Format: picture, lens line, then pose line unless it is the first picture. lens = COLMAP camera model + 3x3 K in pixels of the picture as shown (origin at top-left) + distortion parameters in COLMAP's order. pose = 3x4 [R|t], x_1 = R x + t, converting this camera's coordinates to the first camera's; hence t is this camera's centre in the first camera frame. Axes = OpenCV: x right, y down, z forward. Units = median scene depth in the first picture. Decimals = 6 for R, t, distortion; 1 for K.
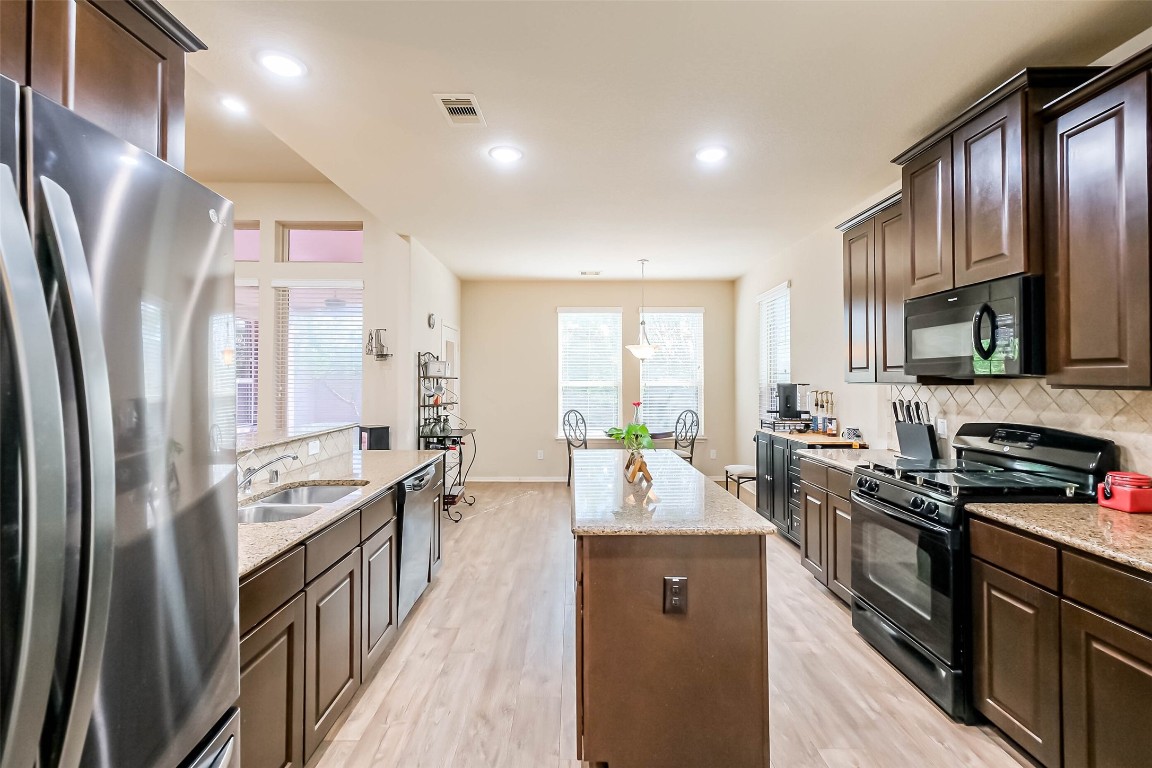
lens RADIAL K [[511.5, 0, 575.7], [0, 511.5, 370.0], [0, 0, 1]] dist [0.000681, -0.000124]
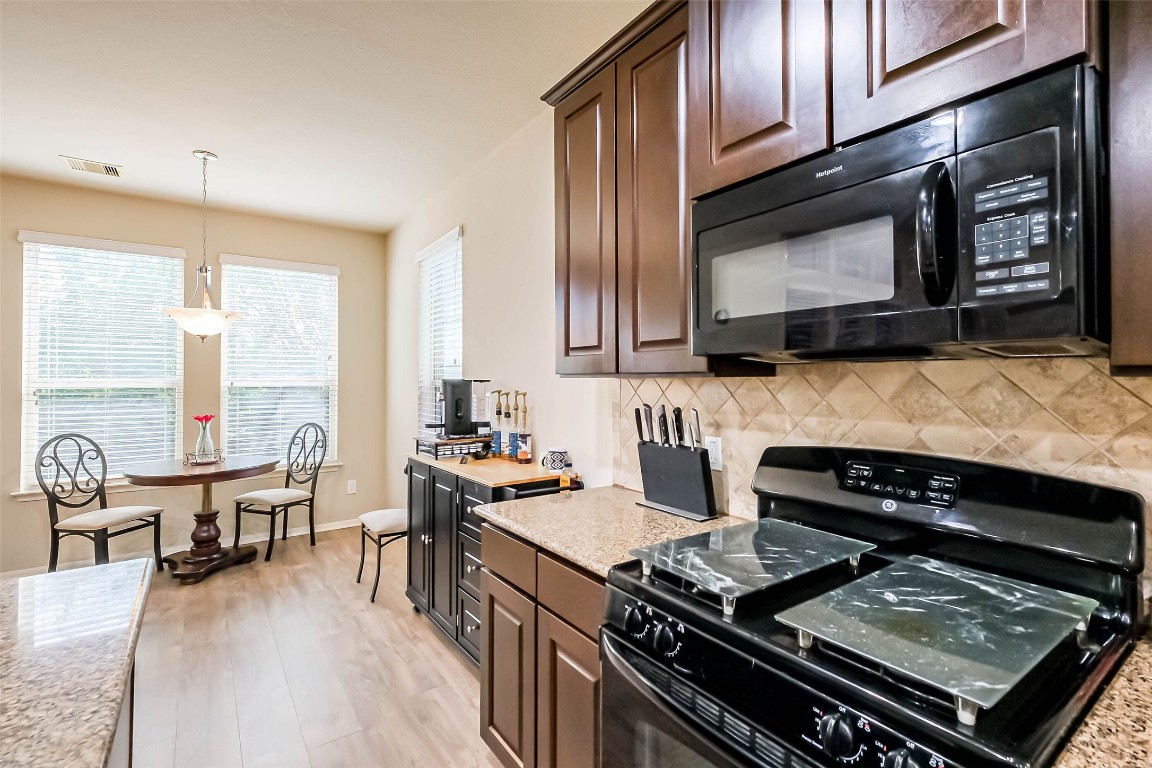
lens RADIAL K [[522.9, 0, 574.0], [0, 522.9, 367.8], [0, 0, 1]] dist [0.005437, 0.000436]
pose [[0.818150, 0.008797, 0.574938, 0.168347], [-0.006294, 0.999960, -0.006344, 0.015645], [-0.574971, 0.001571, 0.818172, 0.409259]]
